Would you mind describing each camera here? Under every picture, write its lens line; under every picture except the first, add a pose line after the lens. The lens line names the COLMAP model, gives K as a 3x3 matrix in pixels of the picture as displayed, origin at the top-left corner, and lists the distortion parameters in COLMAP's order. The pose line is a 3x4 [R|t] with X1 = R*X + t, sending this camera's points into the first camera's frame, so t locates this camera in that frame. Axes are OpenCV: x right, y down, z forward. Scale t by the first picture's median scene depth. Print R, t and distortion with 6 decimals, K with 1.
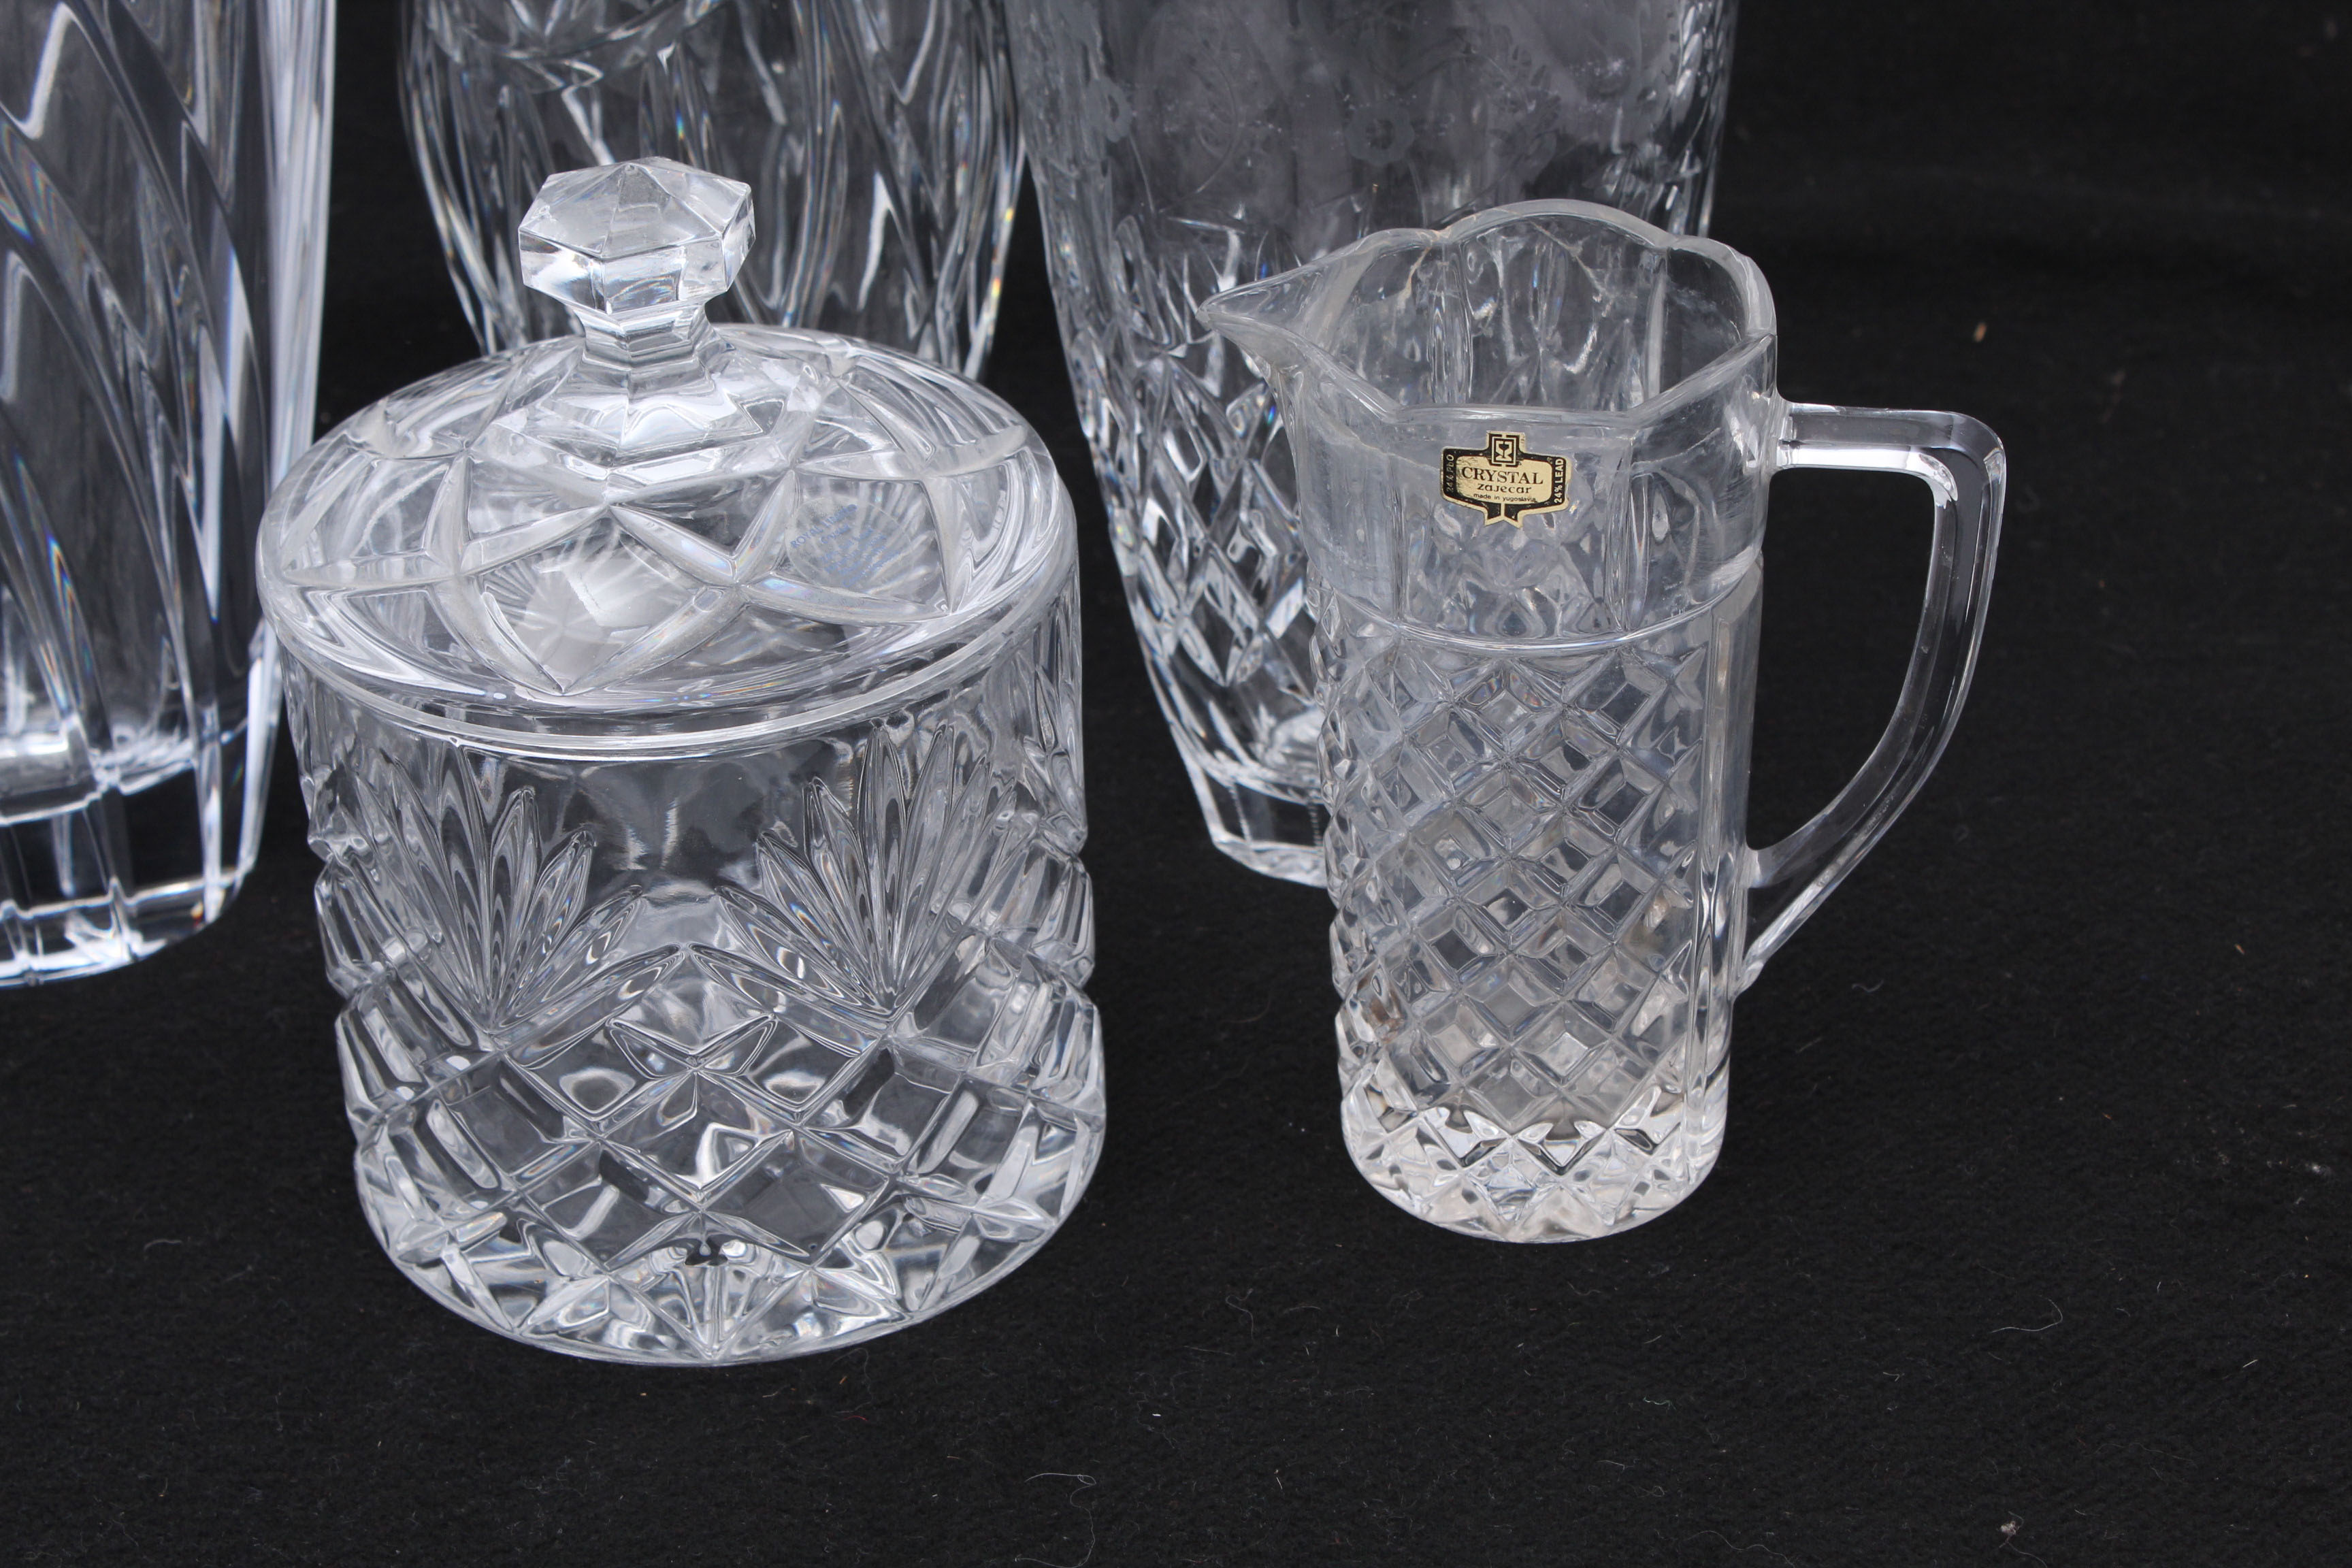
lens RADIAL K [[5191.4, 0, 1137.9], [0, 5191.4, 765.8], [0, 0, 1]] dist [0.119803, 0.000000]
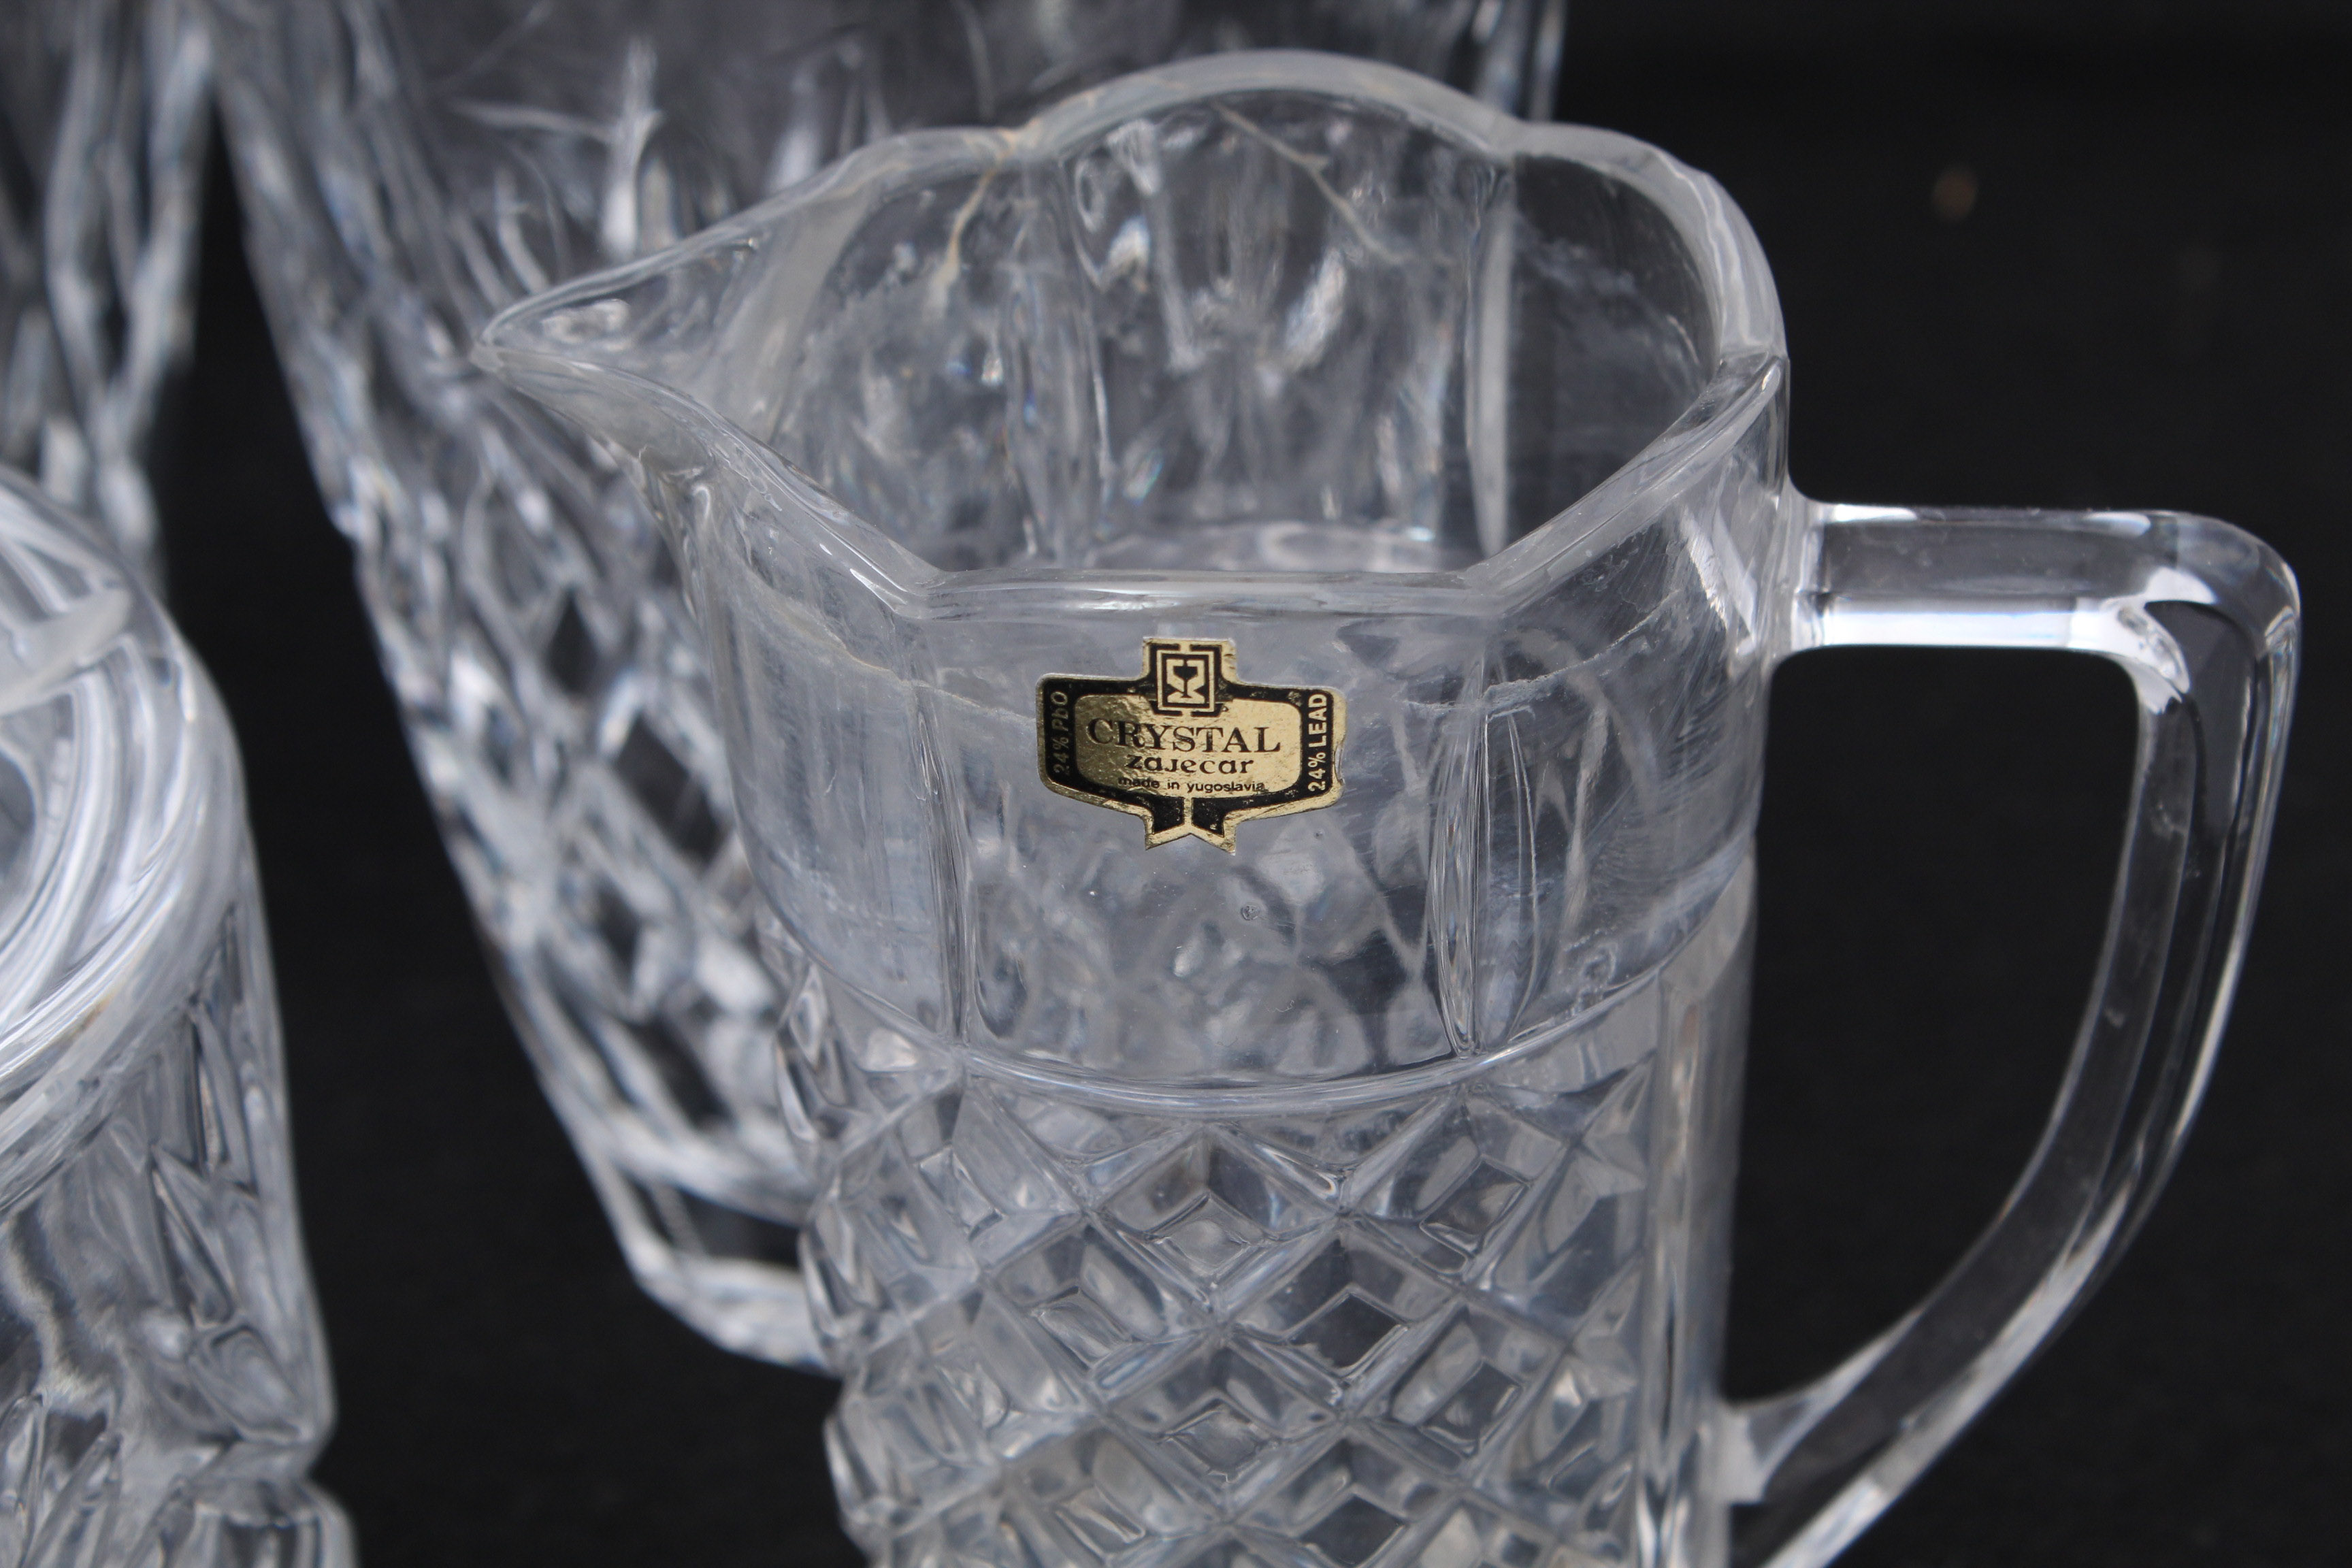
lens RADIAL K [[5785.7, 0, 1163.3], [0, 5785.7, 772.8], [0, 0, 1]] dist [0.097617, 0.000000]
pose [[0.996436, -0.041913, 0.073196, 0.029590], [0.039283, 0.998542, 0.037015, -0.061230], [-0.074640, -0.034007, 0.996630, 0.463861]]
